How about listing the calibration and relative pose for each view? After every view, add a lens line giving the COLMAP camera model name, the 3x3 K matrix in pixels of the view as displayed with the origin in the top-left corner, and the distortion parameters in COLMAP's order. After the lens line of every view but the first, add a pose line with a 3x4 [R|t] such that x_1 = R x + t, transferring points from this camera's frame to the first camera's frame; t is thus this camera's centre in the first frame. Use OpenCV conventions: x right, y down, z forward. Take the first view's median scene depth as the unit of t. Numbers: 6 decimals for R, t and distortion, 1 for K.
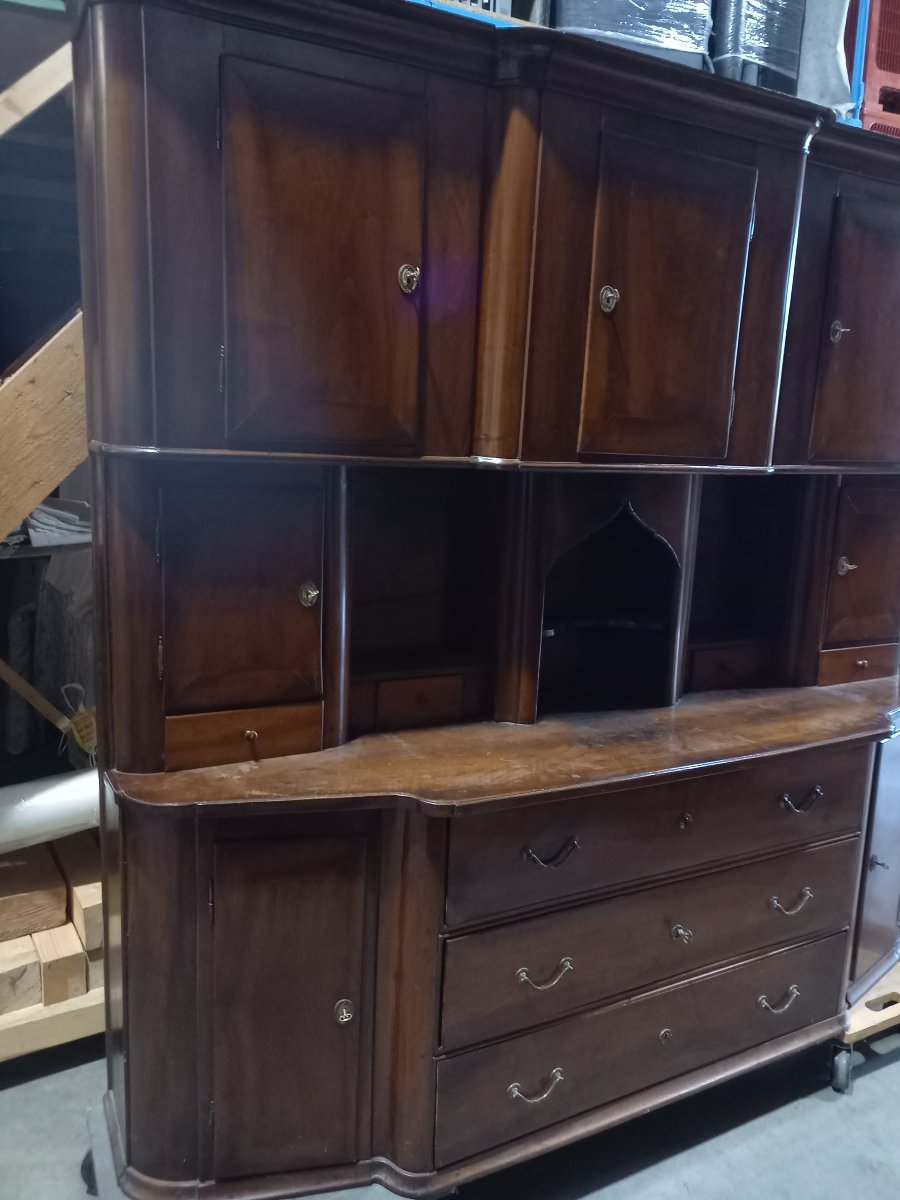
lens RADIAL K [[889.5, 0, 469.9], [0, 889.5, 597.4], [0, 0, 1]] dist [0.005542, 0.009619]
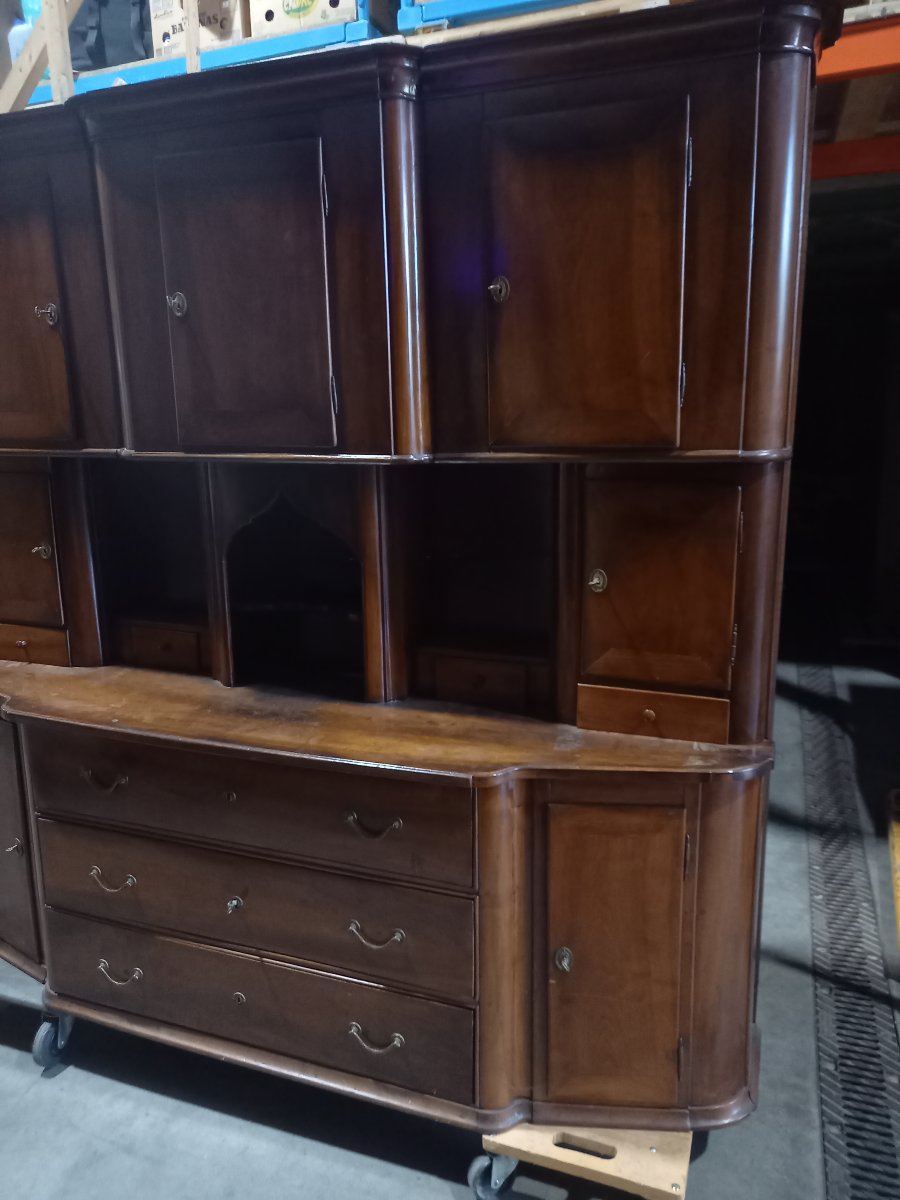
lens RADIAL K [[889.5, 0, 449.5], [0, 889.5, 602.8], [0, 0, 1]] dist [0.005542, 0.009619]
pose [[0.664501, 0.115168, -0.738359, 1.199940], [-0.099042, 0.992910, 0.065737, -0.070929], [0.740695, 0.029446, 0.671196, 0.505428]]
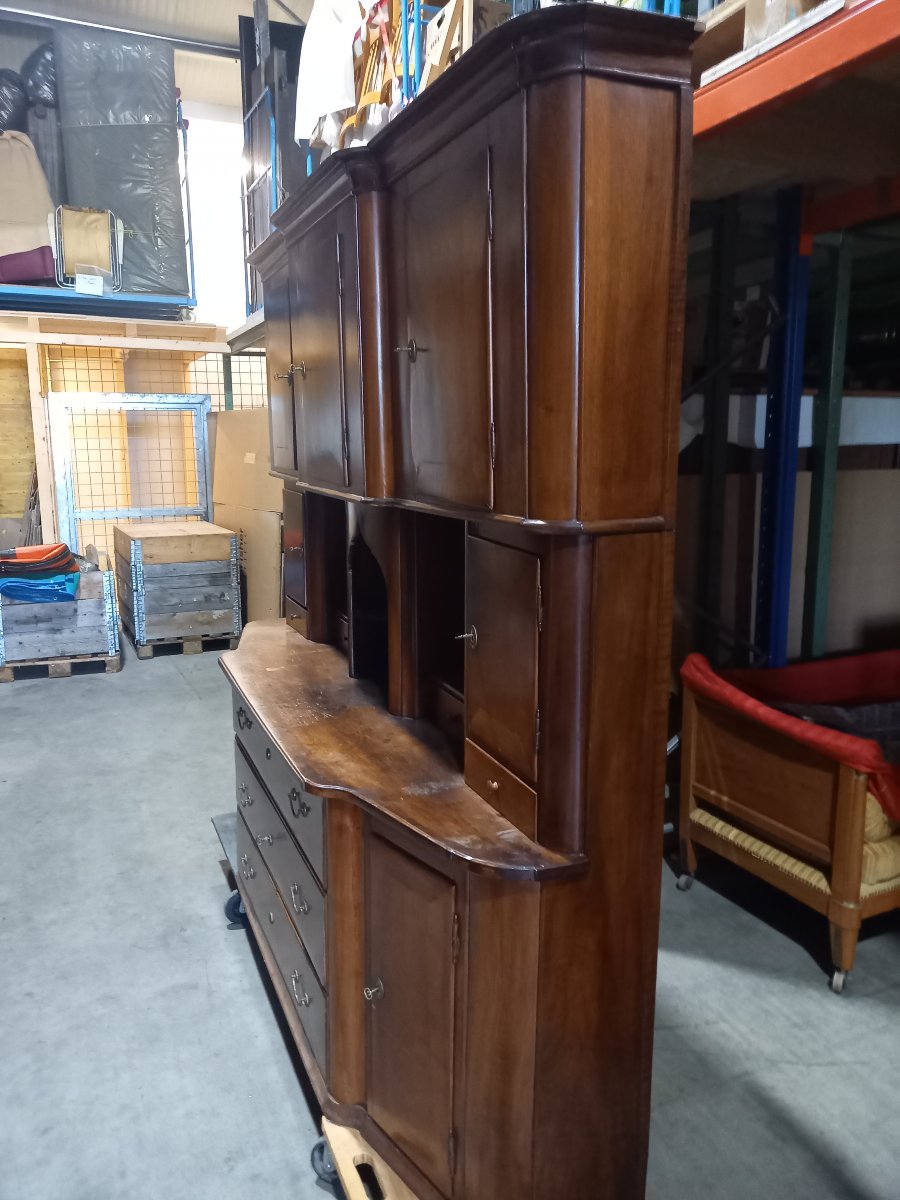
lens RADIAL K [[889.5, 0, 449.0], [0, 889.5, 600.5], [0, 0, 1]] dist [0.005542, 0.009619]
pose [[-0.070779, 0.154197, -0.985502, 1.542252], [-0.187523, 0.968307, 0.164974, -0.246459], [0.979707, 0.196481, -0.039621, 1.322059]]
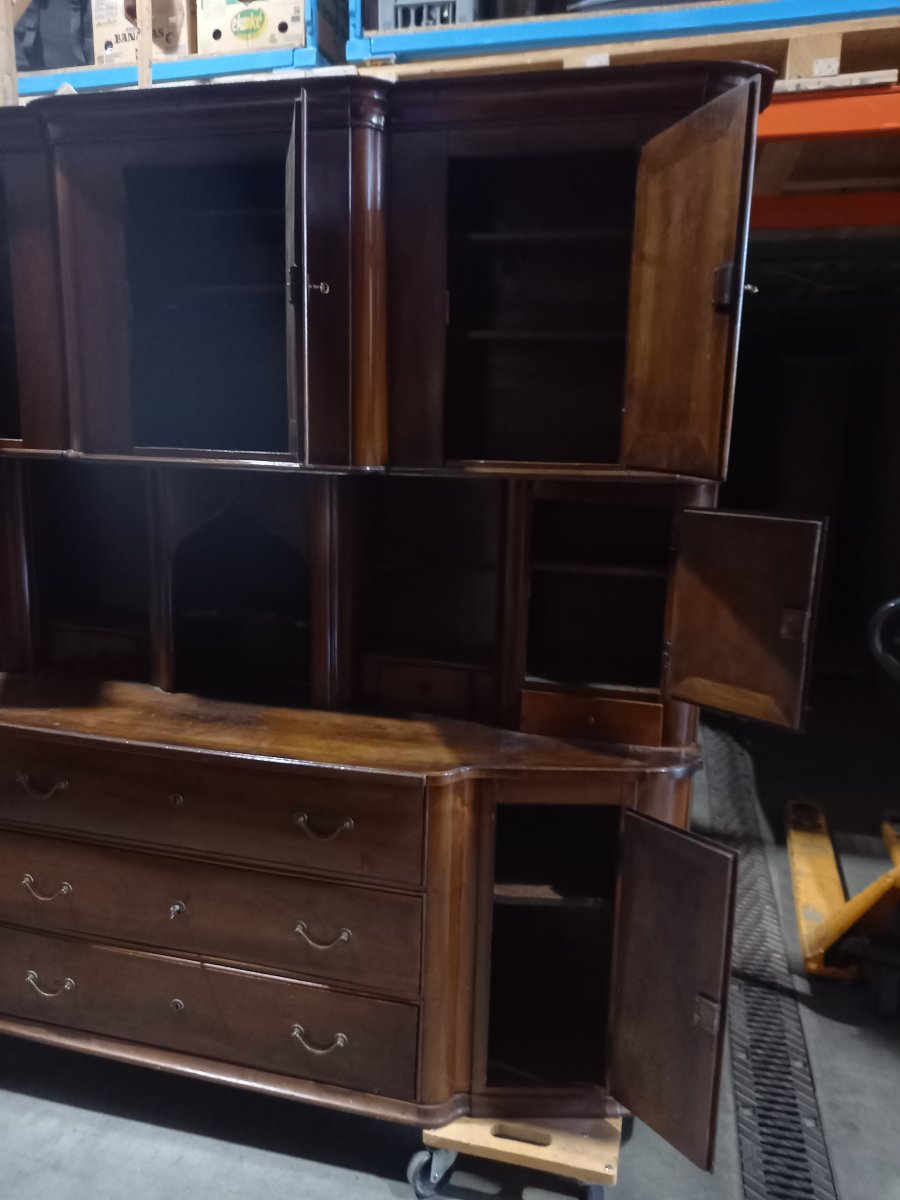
lens RADIAL K [[889.5, 0, 454.3], [0, 889.5, 603.6], [0, 0, 1]] dist [0.005542, 0.009619]
pose [[0.742590, 0.110403, -0.660584, 1.191083], [-0.123528, 0.991976, 0.026925, -0.047399], [0.658256, 0.061606, 0.750269, 0.436124]]
